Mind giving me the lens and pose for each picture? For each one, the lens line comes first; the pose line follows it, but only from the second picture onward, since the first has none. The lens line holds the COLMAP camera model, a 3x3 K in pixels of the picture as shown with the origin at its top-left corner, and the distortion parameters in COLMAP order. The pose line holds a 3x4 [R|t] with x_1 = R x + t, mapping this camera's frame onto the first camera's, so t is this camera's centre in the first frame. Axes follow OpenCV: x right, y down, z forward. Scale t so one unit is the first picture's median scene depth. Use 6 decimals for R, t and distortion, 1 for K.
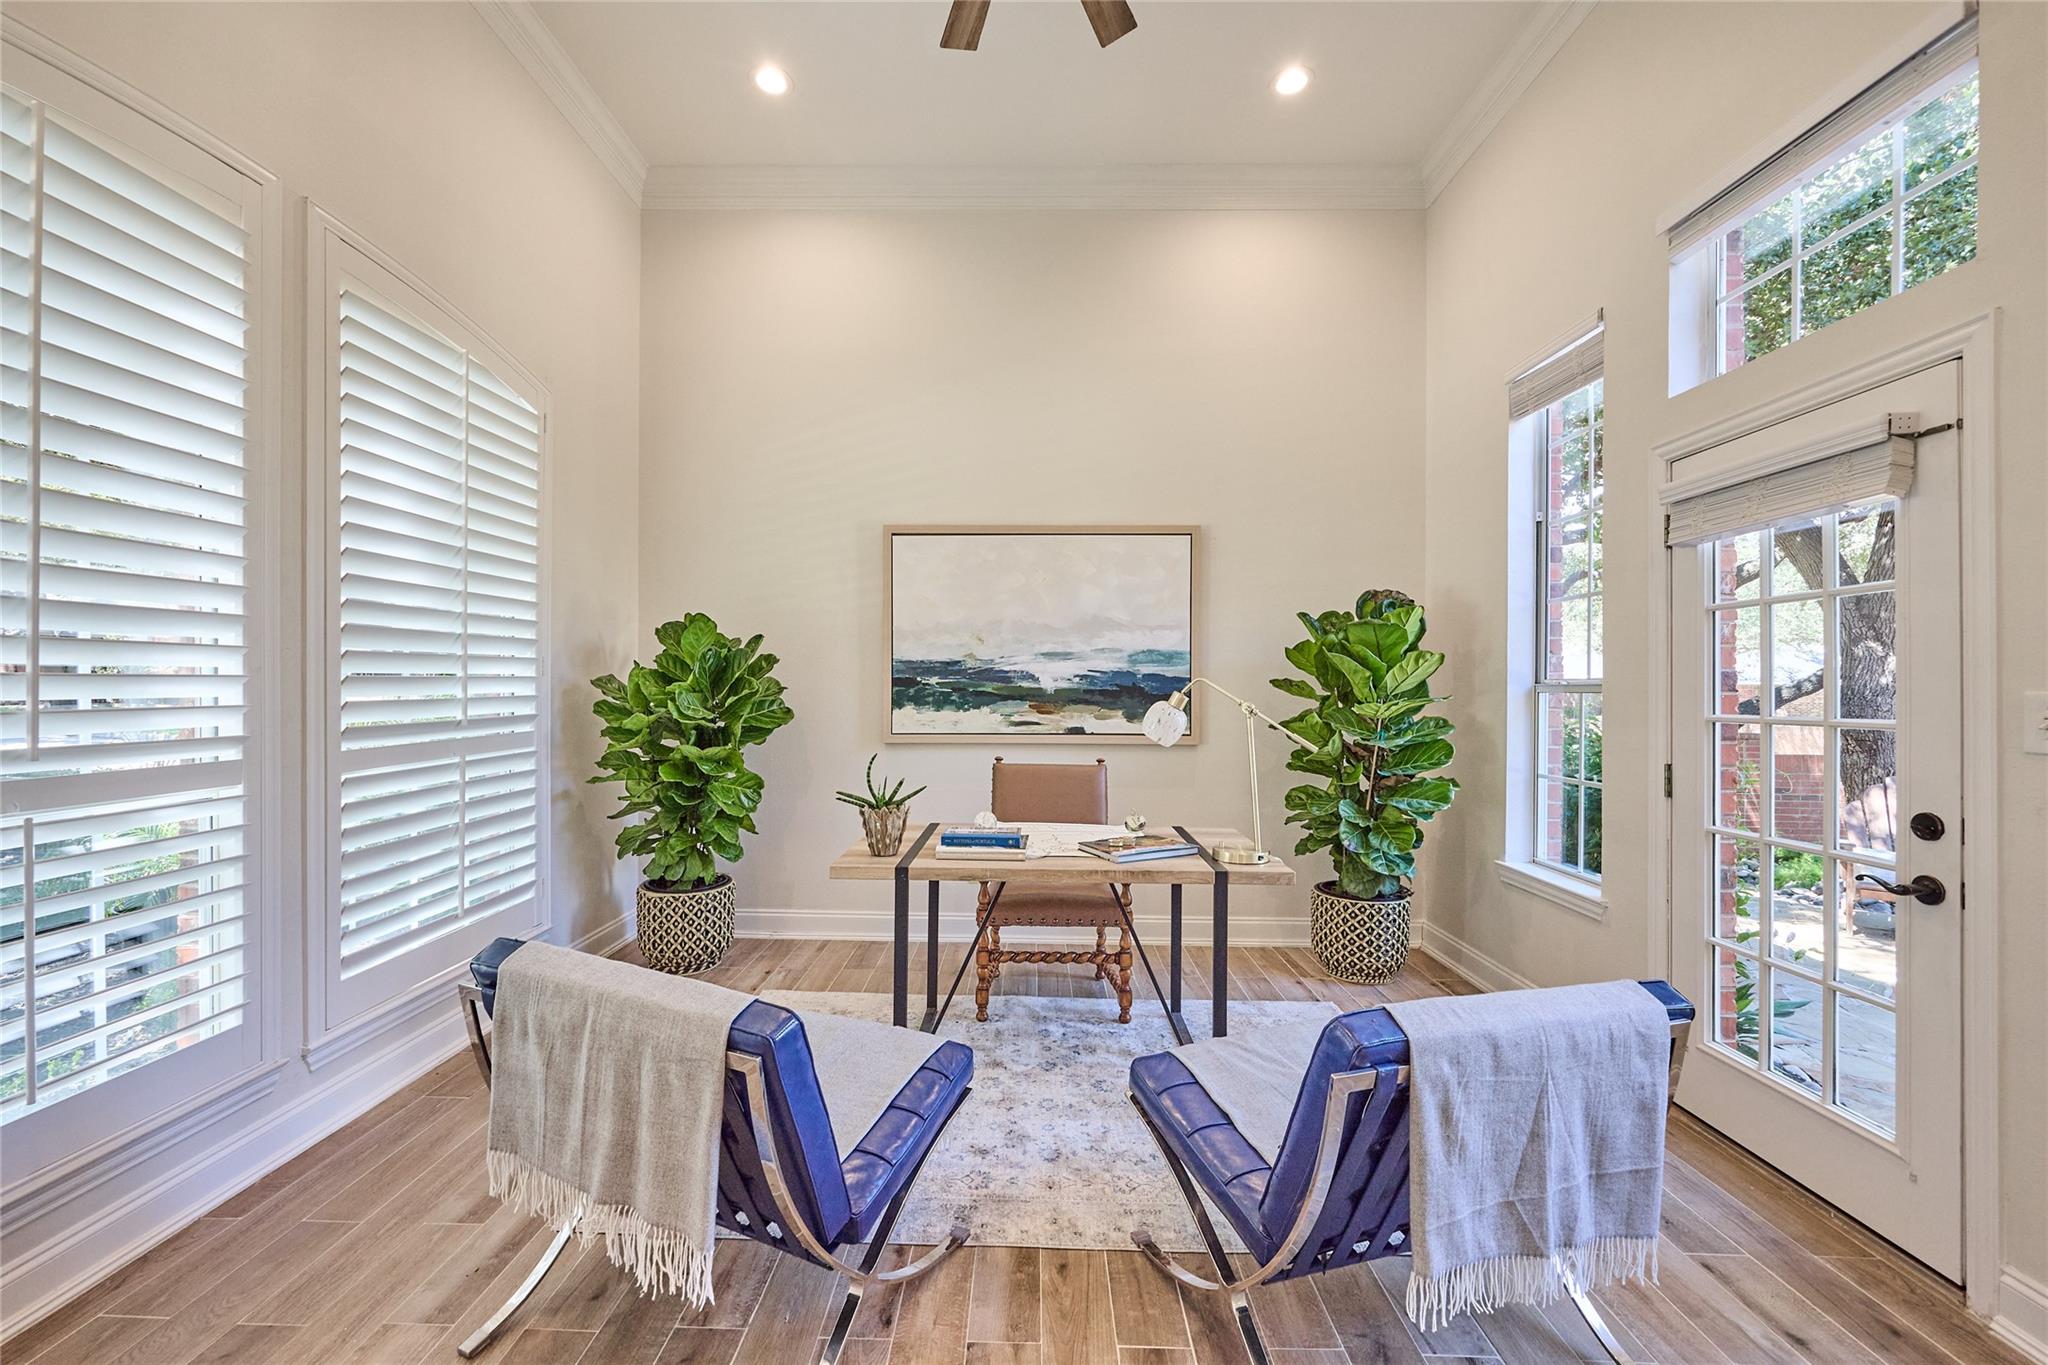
lens RADIAL K [[811.9, 0, 1020.3], [0, 811.9, 680.0], [0, 0, 1]] dist [-0.000272, 0.000110]
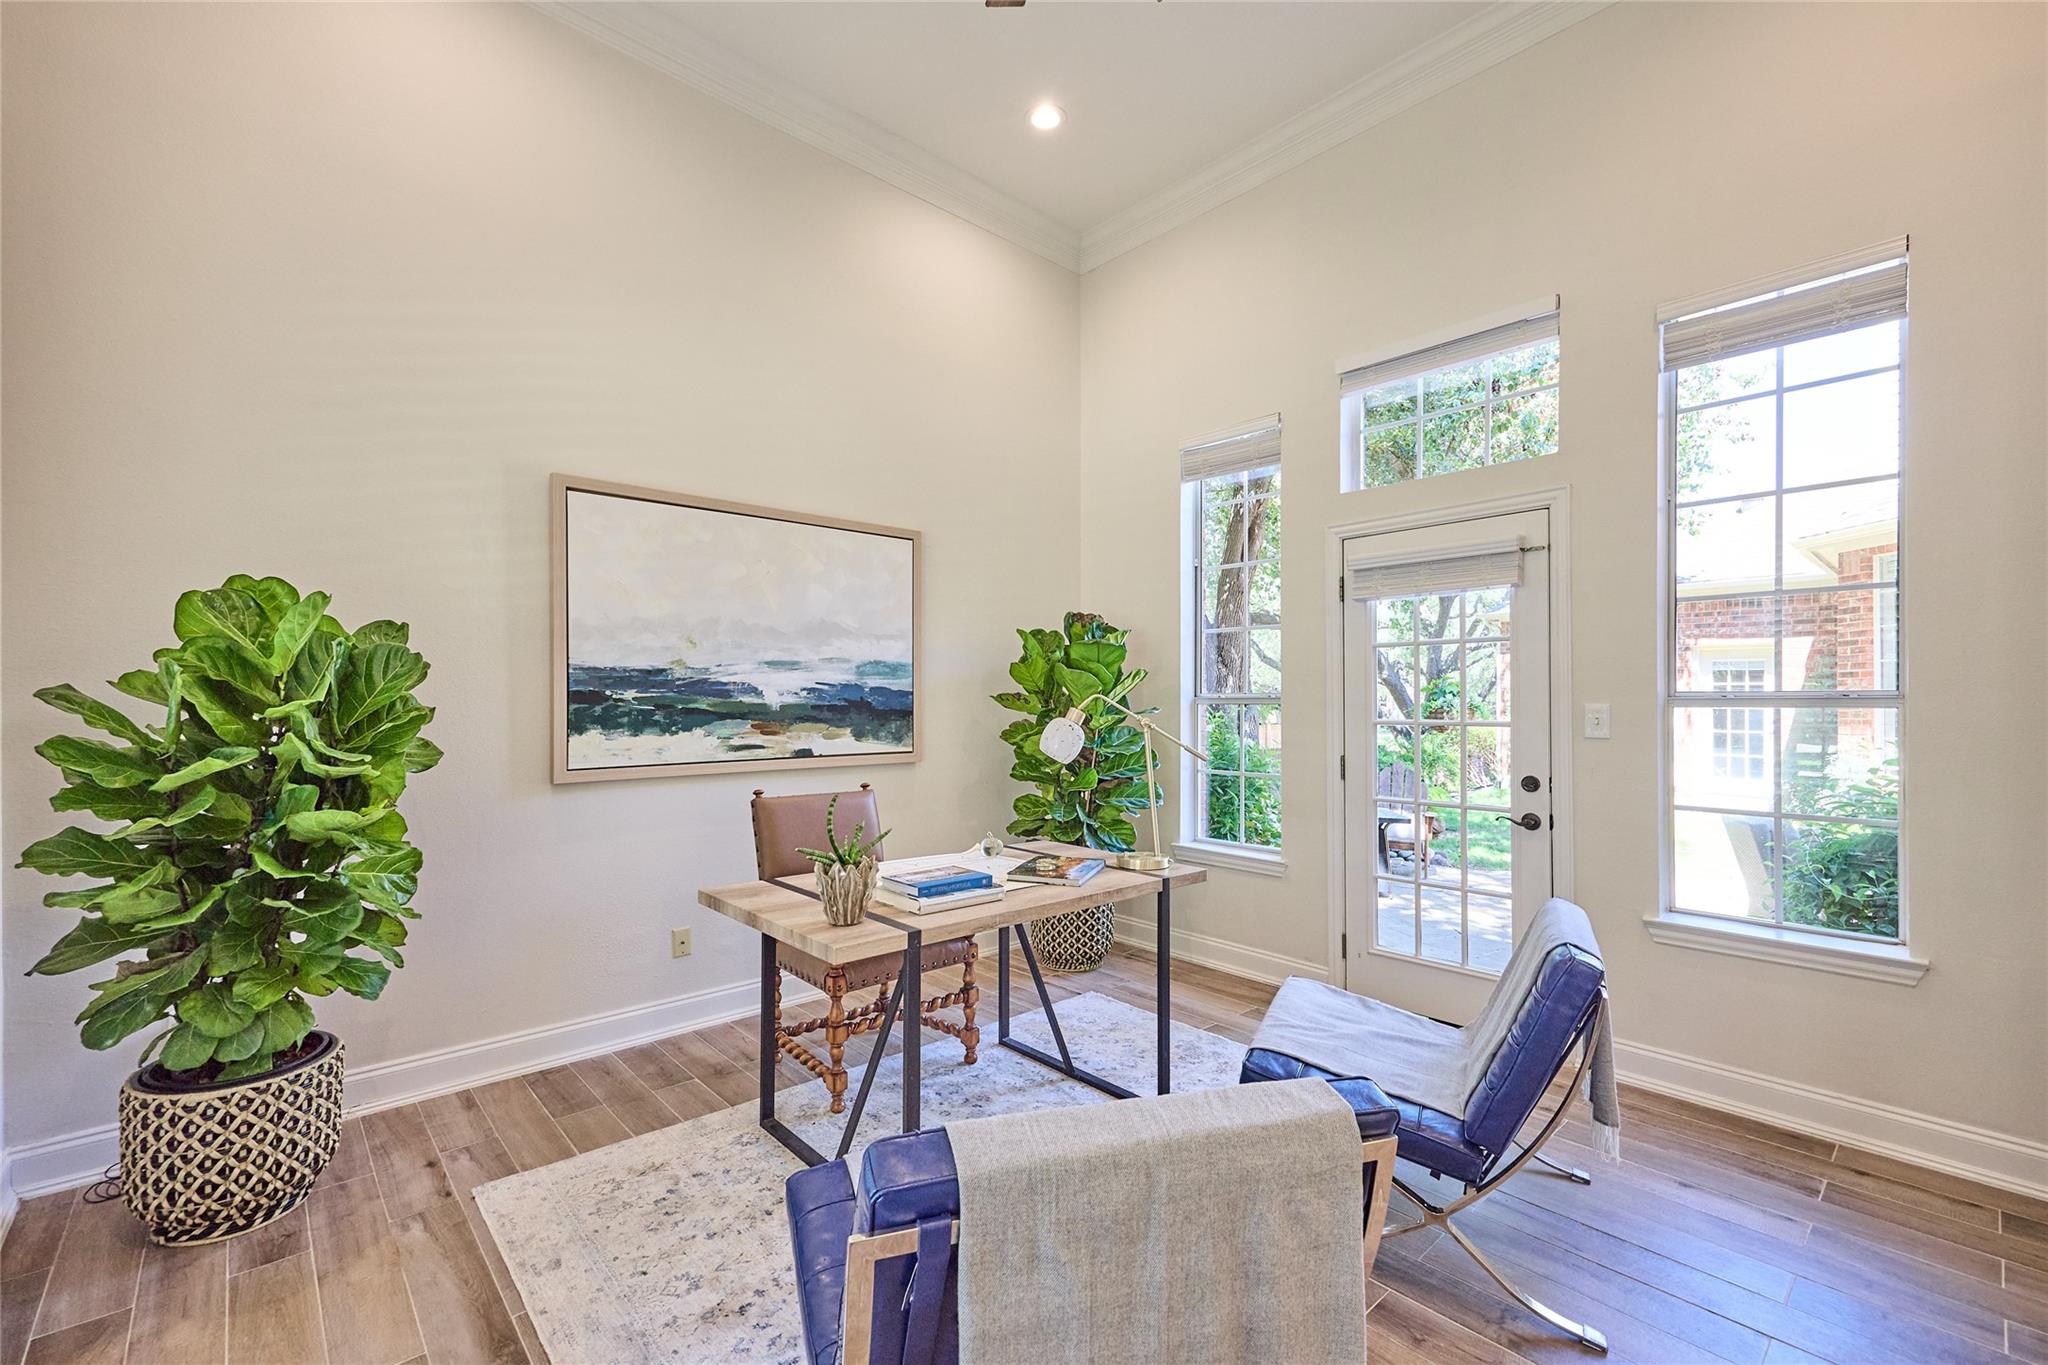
lens RADIAL K [[866.9, 0, 1024.4], [0, 866.9, 692.1], [0, 0, 1]] dist [0.013227, 0.000075]
pose [[0.731211, 0.000169, 0.682151, -0.384248], [-0.002771, 0.999992, 0.002722, -0.005024], [-0.682145, -0.003881, 0.731206, 0.173866]]
